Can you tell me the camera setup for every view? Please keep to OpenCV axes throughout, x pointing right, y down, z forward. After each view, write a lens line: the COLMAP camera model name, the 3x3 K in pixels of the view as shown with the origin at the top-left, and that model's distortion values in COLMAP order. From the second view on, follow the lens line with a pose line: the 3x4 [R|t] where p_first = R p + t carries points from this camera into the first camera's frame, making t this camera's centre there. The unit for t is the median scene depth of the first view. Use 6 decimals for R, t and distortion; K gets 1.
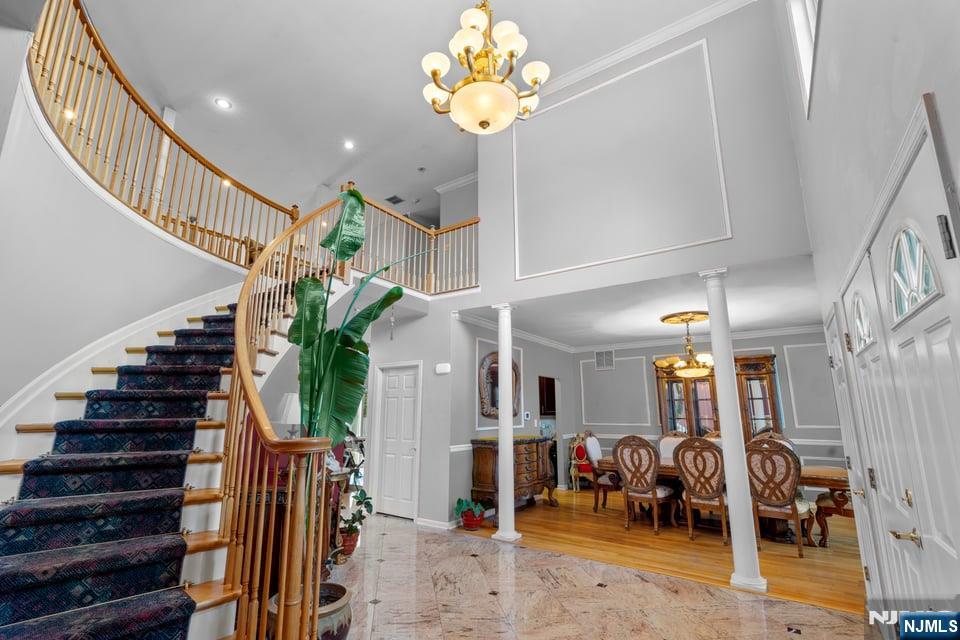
lens RADIAL K [[439.1, 0, 475.5], [0, 439.1, 318.1], [0, 0, 1]] dist [-0.006267, -0.000949]
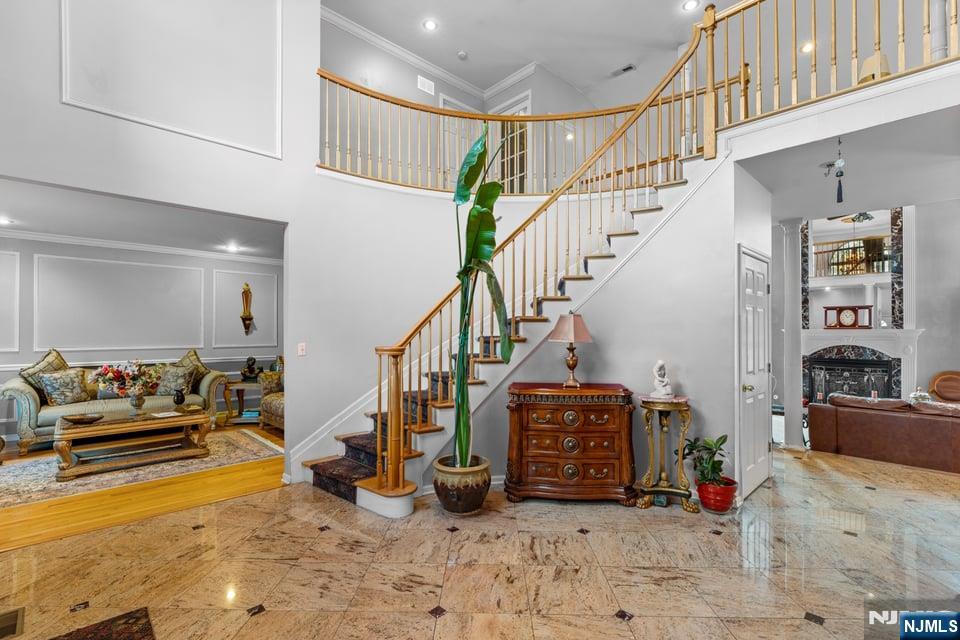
lens RADIAL K [[439.1, 0, 485.2], [0, 439.1, 332.5], [0, 0, 1]] dist [-0.006267, -0.000949]
pose [[-0.197582, -0.006053, -0.980268, 0.647821], [0.198346, 0.979051, -0.046024, 0.212615], [0.960011, -0.203526, -0.192242, 0.952043]]
